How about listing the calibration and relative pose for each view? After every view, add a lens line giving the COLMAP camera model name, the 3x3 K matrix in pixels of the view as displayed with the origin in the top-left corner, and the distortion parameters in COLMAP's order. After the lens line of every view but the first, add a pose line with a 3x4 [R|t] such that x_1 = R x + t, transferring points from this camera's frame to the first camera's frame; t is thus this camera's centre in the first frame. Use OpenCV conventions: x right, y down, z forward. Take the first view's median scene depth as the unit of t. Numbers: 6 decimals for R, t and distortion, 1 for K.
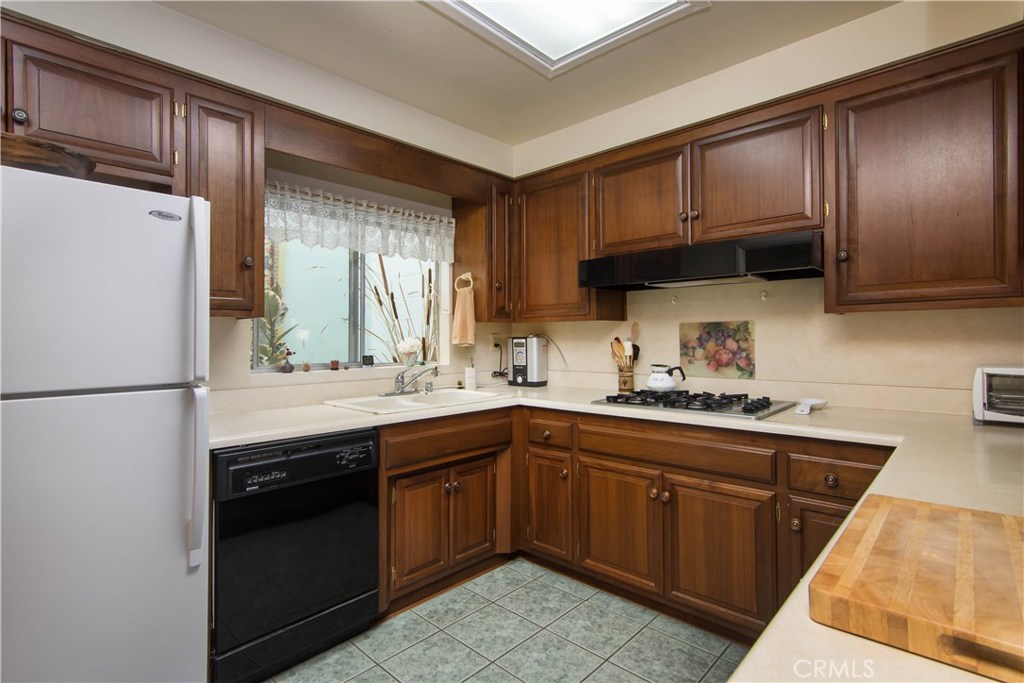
lens RADIAL K [[495.7, 0, 510.6], [0, 495.7, 342.3], [0, 0, 1]] dist [-0.000319, -0.000363]
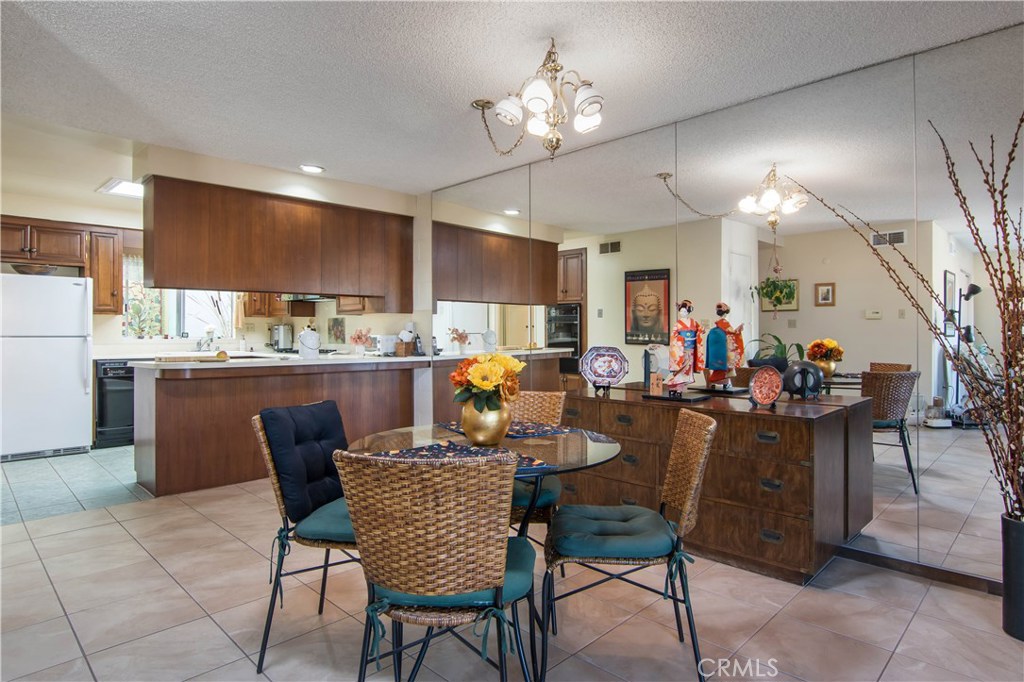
lens RADIAL K [[565.1, 0, 511.1], [0, 565.1, 337.3], [0, 0, 1]] dist [-0.002783, -0.000295]
pose [[0.999527, 0.007015, -0.029955, 1.285084], [-0.007061, 0.999974, -0.001412, 0.042007], [0.029944, 0.001623, 0.999550, -1.496378]]
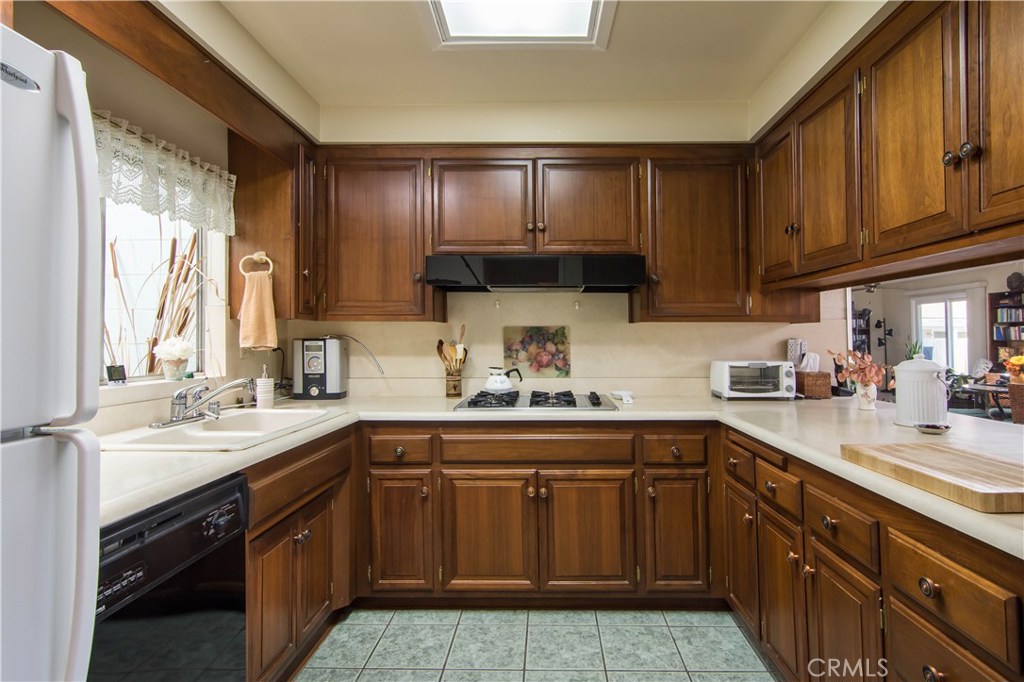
lens RADIAL K [[528.9, 0, 512.0], [0, 528.9, 334.5], [0, 0, 1]] dist [-0.010591, 0.000182]
pose [[0.730579, 0.015727, 0.682647, -0.427705], [-0.000126, 0.999738, -0.022897, 0.003360], [-0.682828, 0.016642, 0.730390, 0.194800]]
